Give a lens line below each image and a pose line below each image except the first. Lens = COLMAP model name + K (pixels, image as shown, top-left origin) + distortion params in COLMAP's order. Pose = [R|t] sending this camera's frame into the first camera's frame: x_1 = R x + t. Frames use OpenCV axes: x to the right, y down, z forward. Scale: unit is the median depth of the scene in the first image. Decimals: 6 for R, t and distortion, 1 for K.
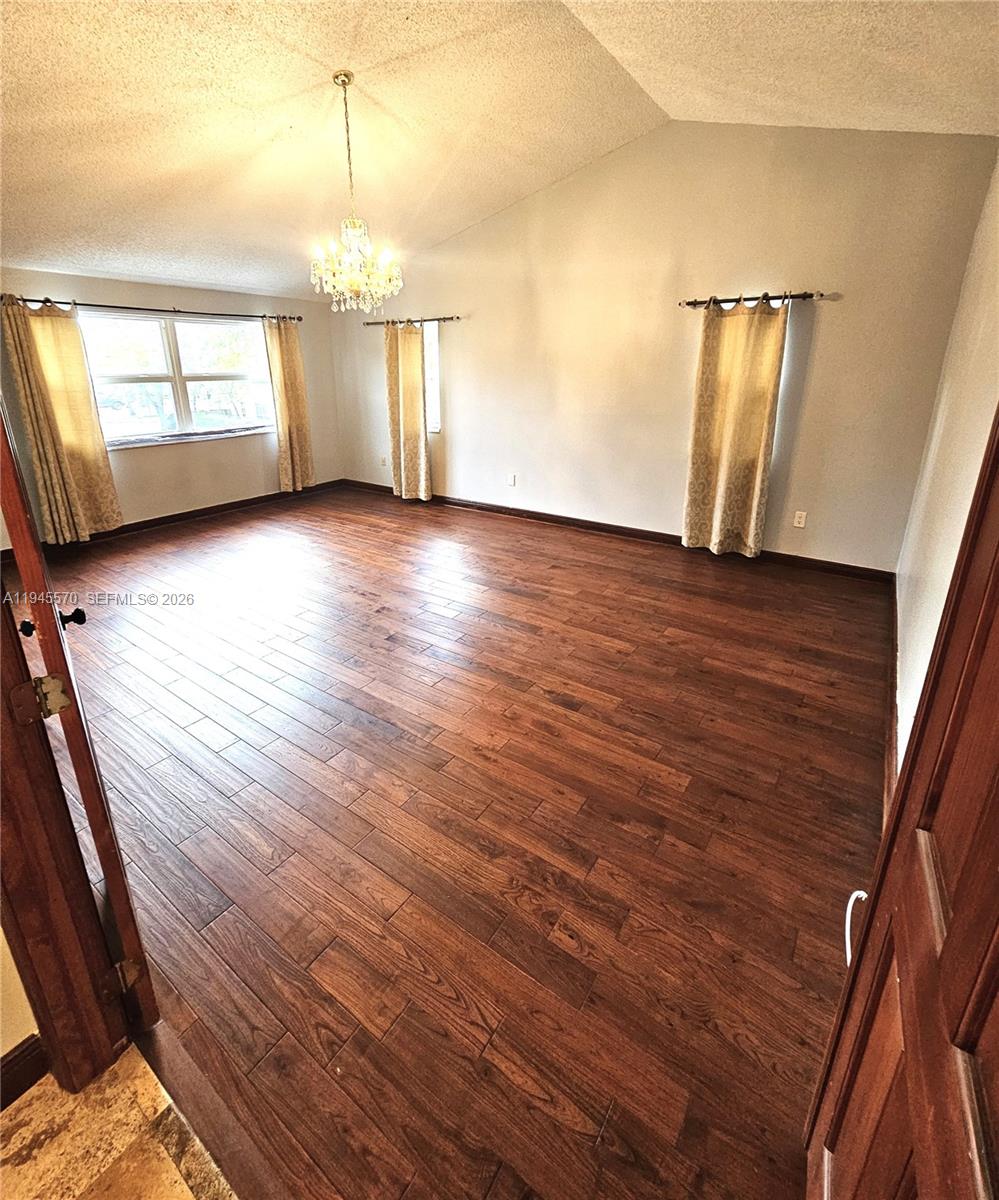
lens RADIAL K [[540.1, 0, 500.0], [0, 540.1, 532.7], [0, 0, 1]] dist [-0.004319, 0.001952]
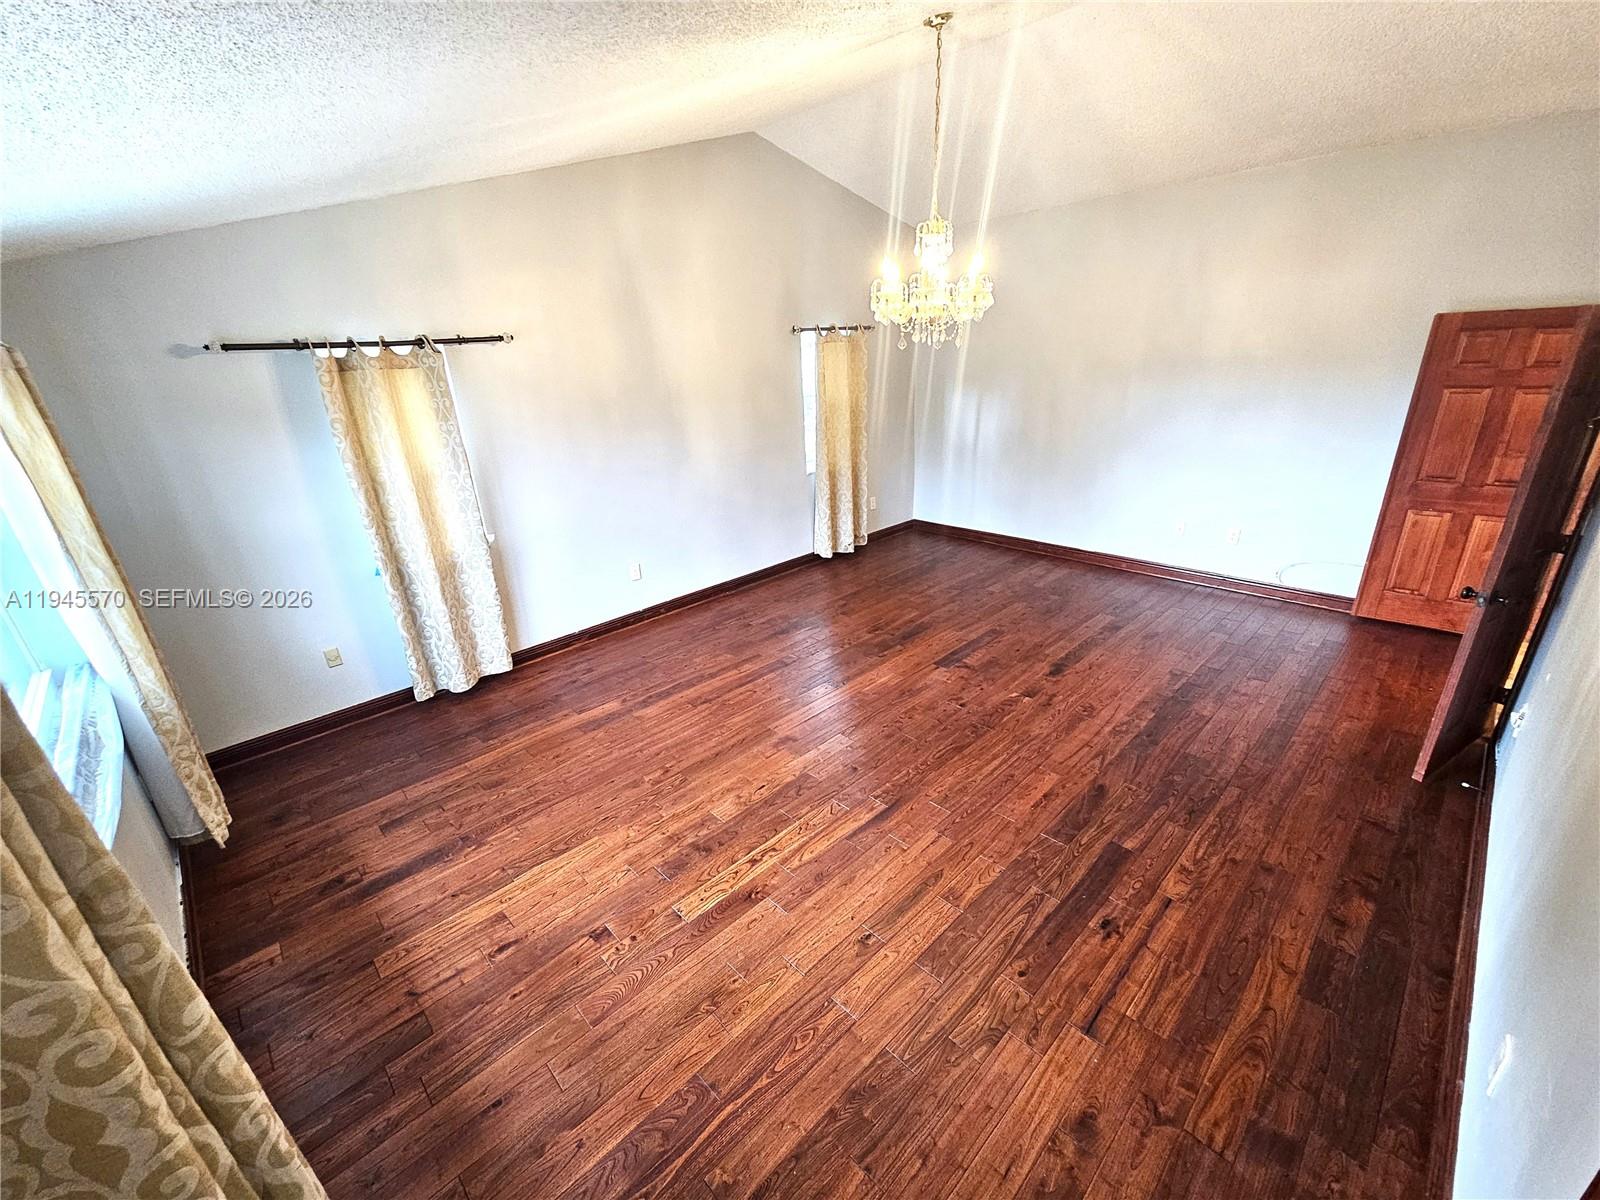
lens RADIAL K [[652.6, 0, 804.1], [0, 652.6, 605.2], [0, 0, 1]] dist [-0.000077, 0.000387]
pose [[0.193241, -0.372466, 0.907704, -1.049152], [0.334096, 0.894835, 0.296059, -0.347154], [-0.922517, 0.246049, 0.297358, 0.827145]]
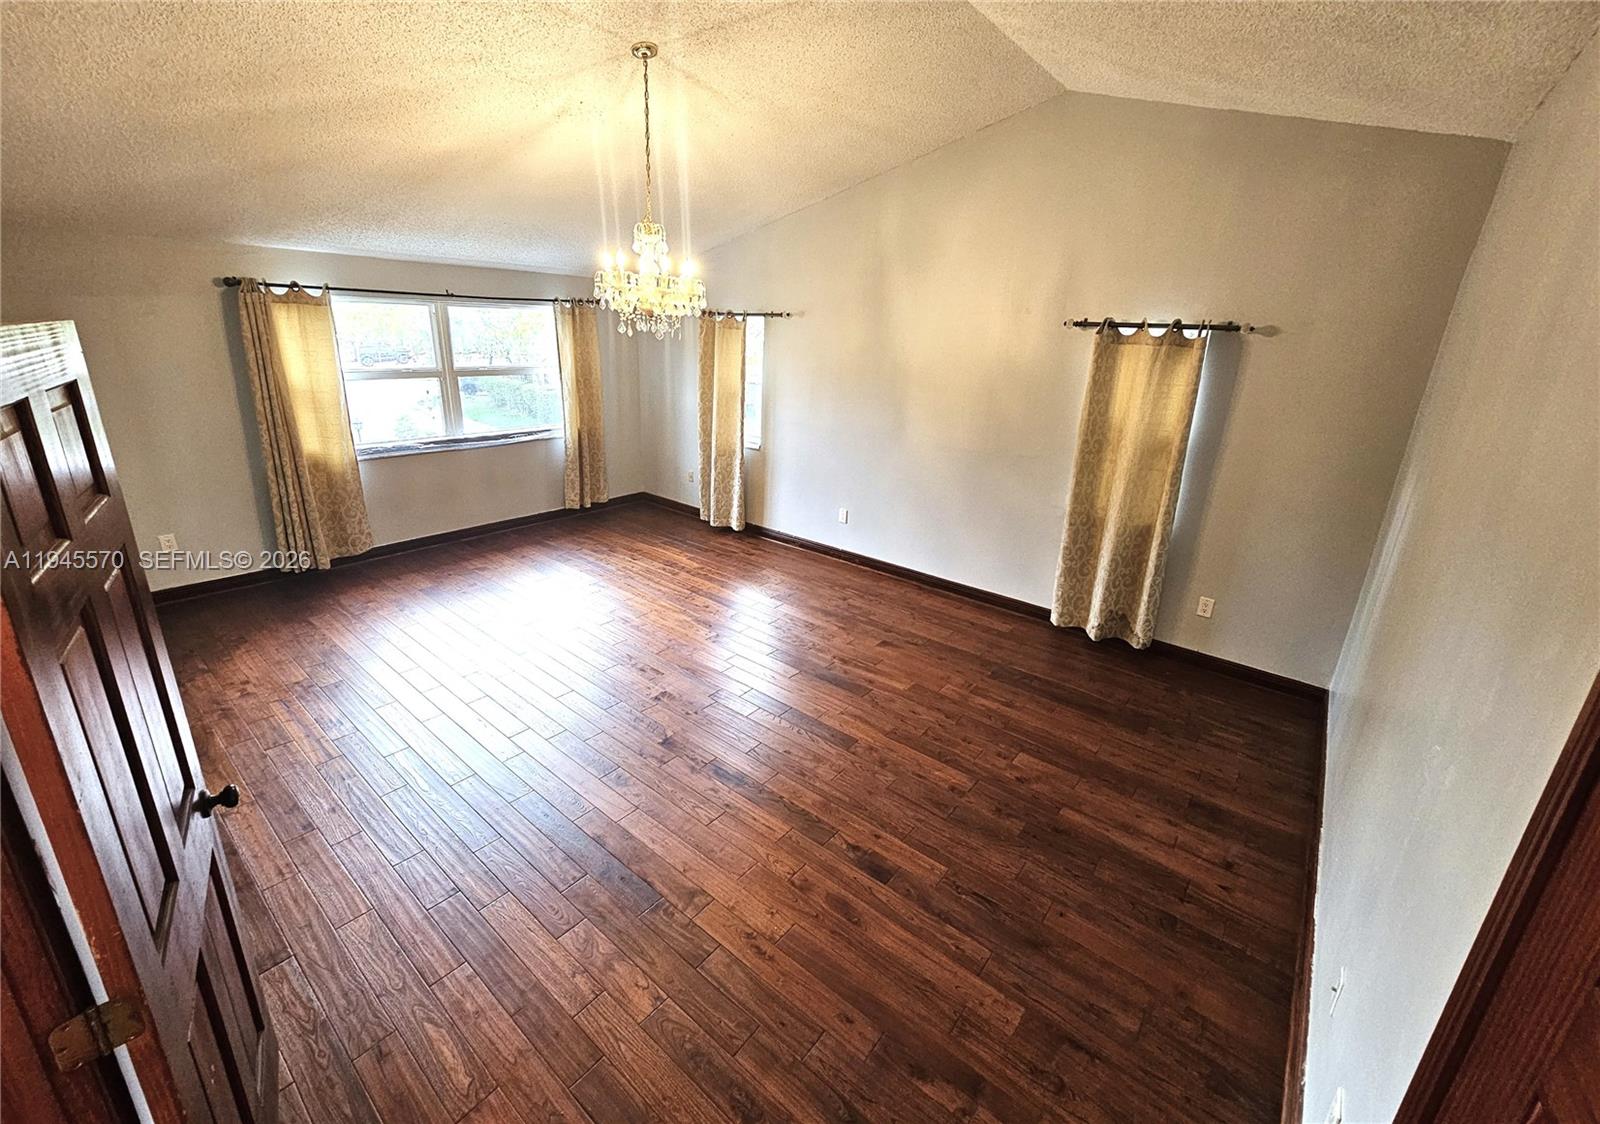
lens RADIAL K [[651.4, 0, 808.3], [0, 651.4, 531.4], [0, 0, 1]] dist [-0.002840, -0.000352]
pose [[0.996715, 0.061954, -0.052170, 0.031873], [-0.061821, 0.998079, 0.004161, -0.112871], [0.052328, -0.000922, 0.998630, 0.039736]]
